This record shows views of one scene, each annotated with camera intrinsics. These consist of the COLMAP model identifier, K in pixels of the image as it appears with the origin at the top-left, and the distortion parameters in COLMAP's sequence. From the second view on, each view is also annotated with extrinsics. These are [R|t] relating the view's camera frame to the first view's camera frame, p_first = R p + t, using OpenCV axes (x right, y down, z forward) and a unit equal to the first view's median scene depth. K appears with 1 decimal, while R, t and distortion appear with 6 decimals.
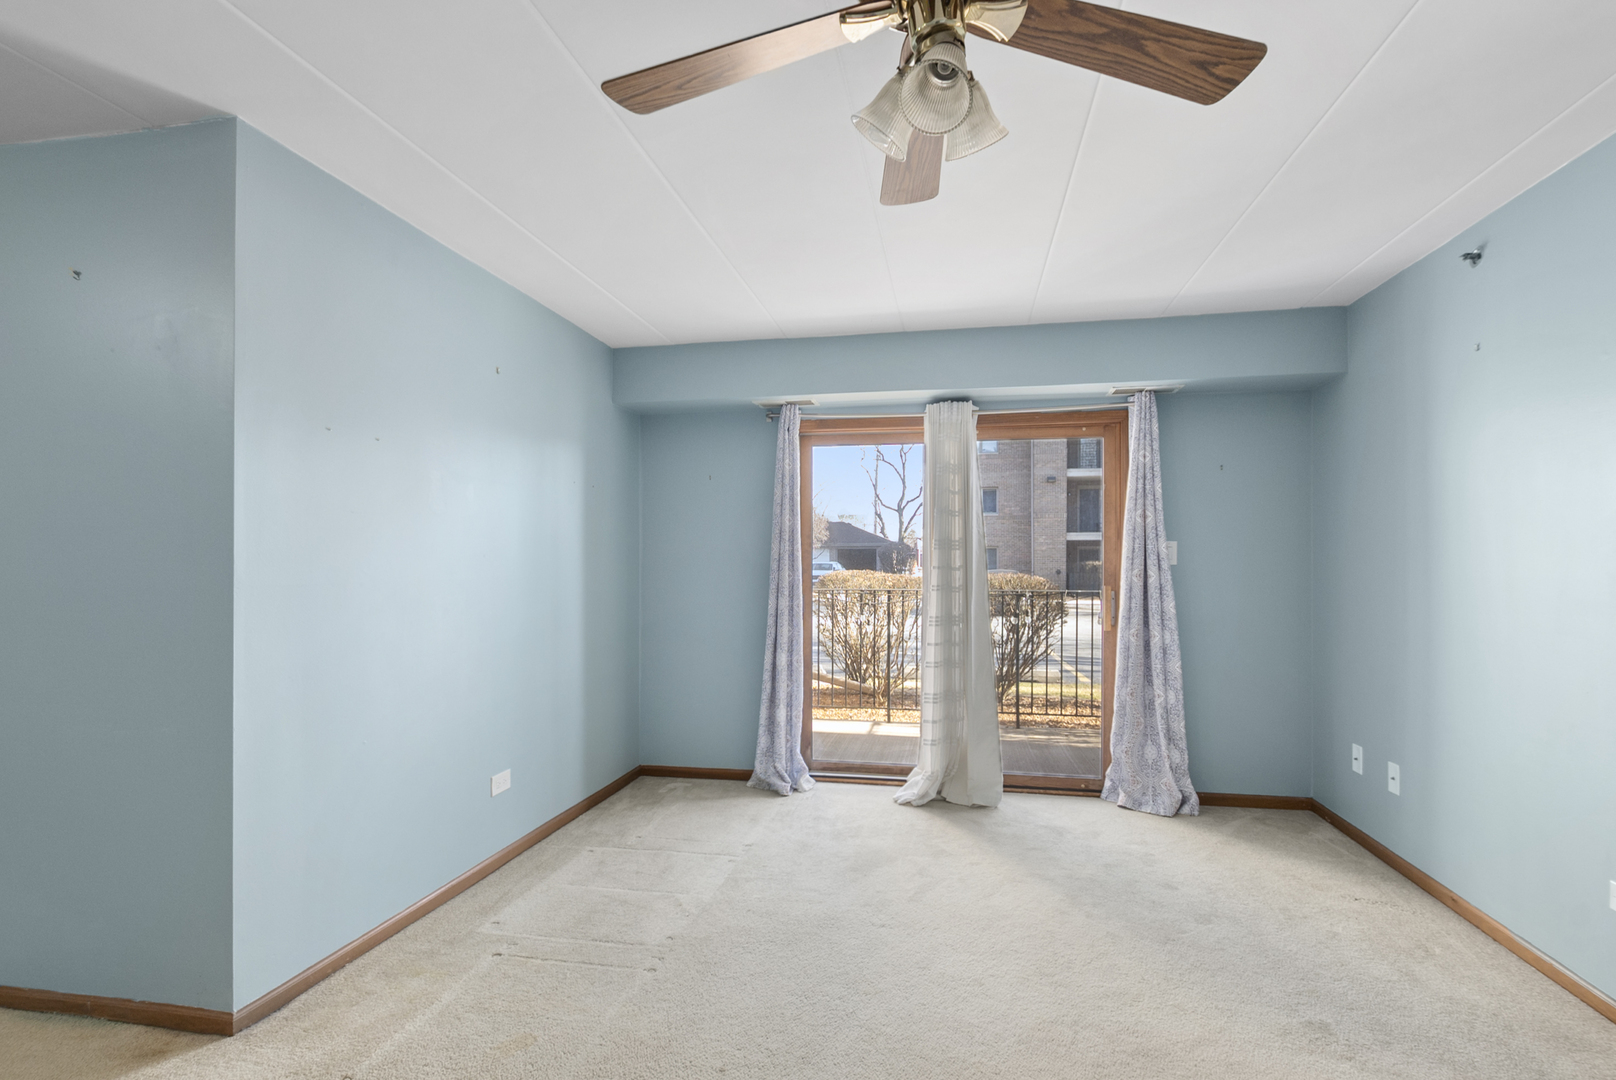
lens RADIAL K [[762.2, 0, 811.8], [0, 762.2, 556.1], [0, 0, 1]] dist [0.006134, 0.000315]
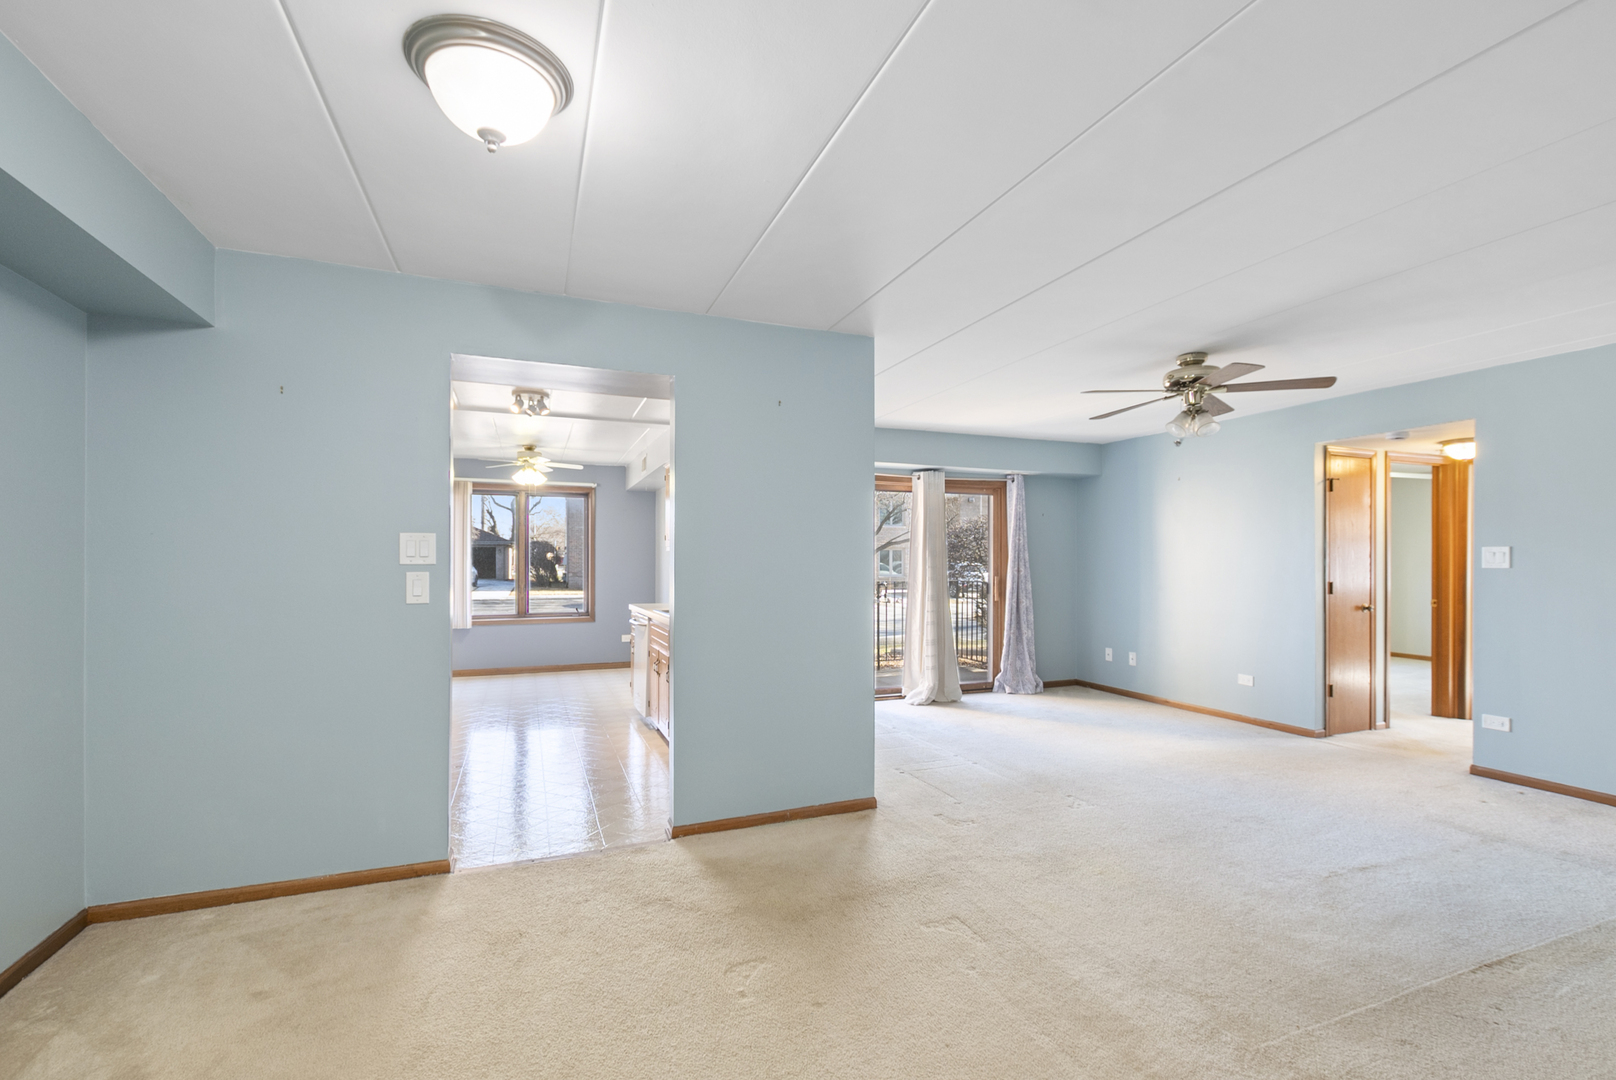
lens RADIAL K [[707.0, 0, 814.8], [0, 707.0, 555.6], [0, 0, 1]] dist [-0.002511, -0.000092]
pose [[0.849739, 0.001615, 0.527202, -0.929938], [-0.003270, 0.999992, 0.002207, -0.014730], [-0.527194, -0.003599, 0.849737, -0.232093]]
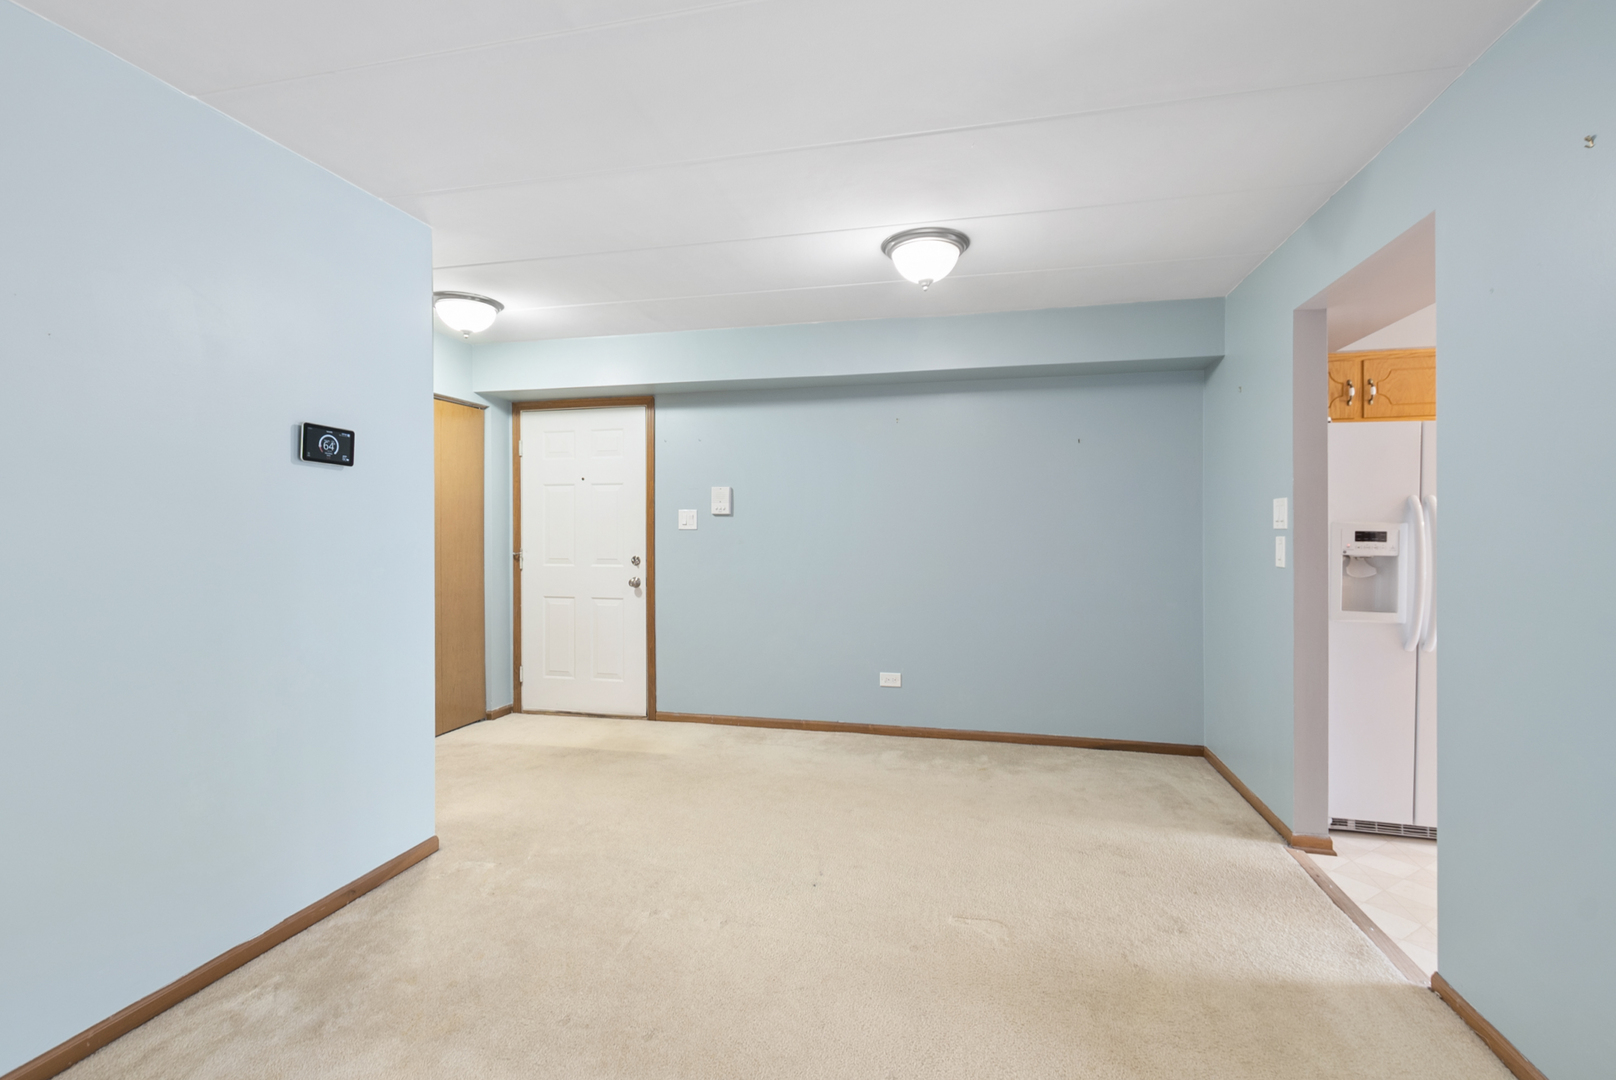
lens RADIAL K [[707.0, 0, 815.5], [0, 707.0, 532.5], [0, 0, 1]] dist [-0.002511, -0.000092]
pose [[-0.068701, 0.010465, -0.997582, 5.700395], [0.015896, 0.999830, 0.009394, -0.070903], [0.997511, -0.015212, -0.068855, 2.917370]]
